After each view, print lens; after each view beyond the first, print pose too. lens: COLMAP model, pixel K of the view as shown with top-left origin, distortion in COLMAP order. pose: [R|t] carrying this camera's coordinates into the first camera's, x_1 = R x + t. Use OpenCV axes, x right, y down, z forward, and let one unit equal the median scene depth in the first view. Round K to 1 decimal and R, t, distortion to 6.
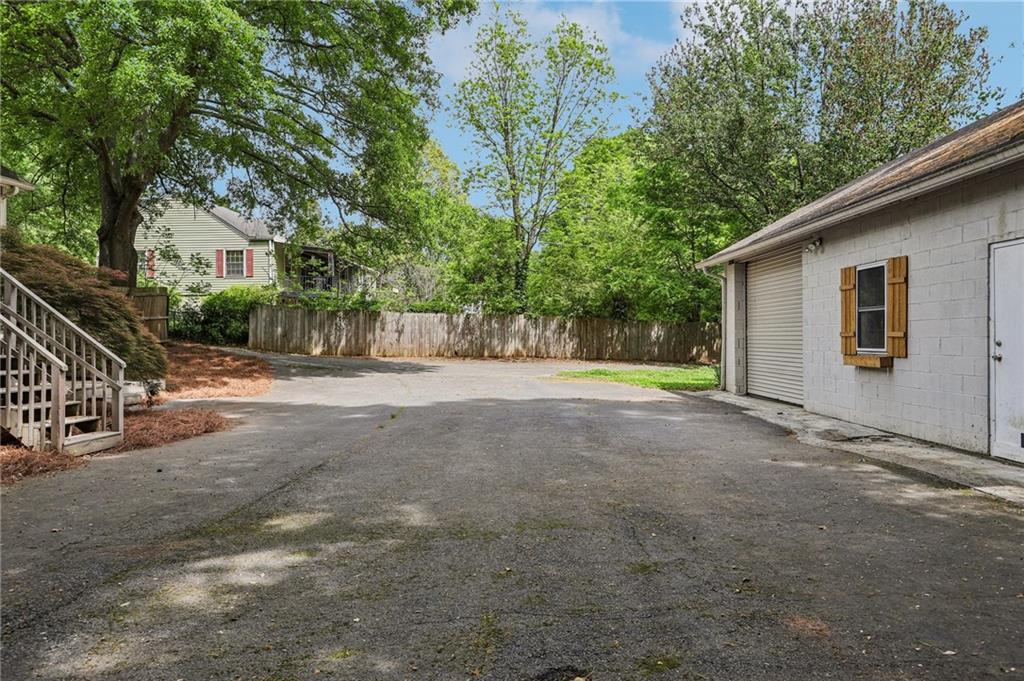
lens RADIAL K [[725.7, 0, 541.1], [0, 725.7, 337.6], [0, 0, 1]] dist [-0.026007, 0.000101]
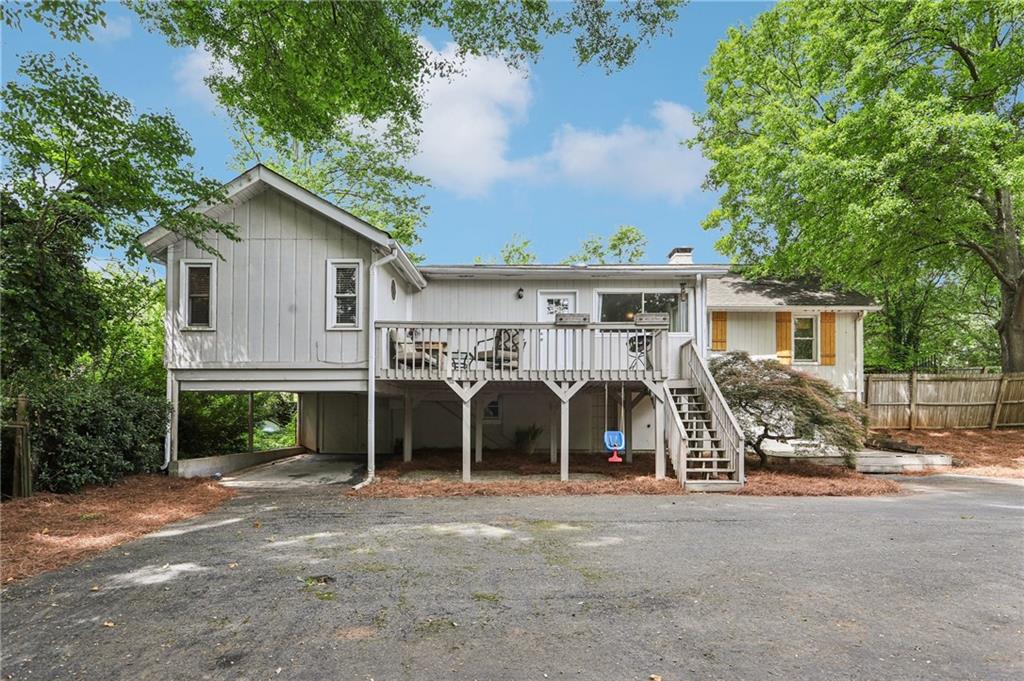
lens RADIAL K [[554.7, 0, 511.6], [0, 554.7, 331.5], [0, 0, 1]] dist [-0.000072, -0.000267]
pose [[0.033636, -0.155851, -0.987208, 0.673483], [0.001083, 0.987772, -0.155903, -0.001100], [0.999434, 0.004175, 0.033394, 0.561318]]
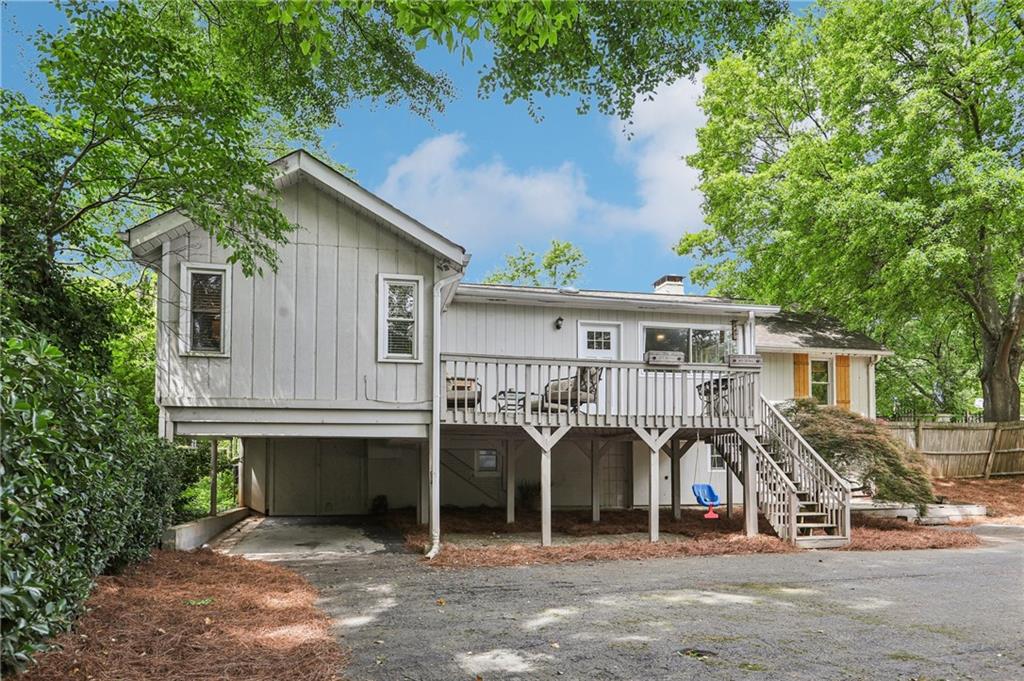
lens RADIAL K [[682.9, 0, 512.0], [0, 682.9, 340.5], [0, 0, 1]] dist [-0.010453, 0.000584]
pose [[0.257445, -0.179691, -0.949438, 0.672429], [0.004677, 0.982778, -0.184732, -0.008241], [0.966282, 0.043118, 0.253851, -0.001807]]
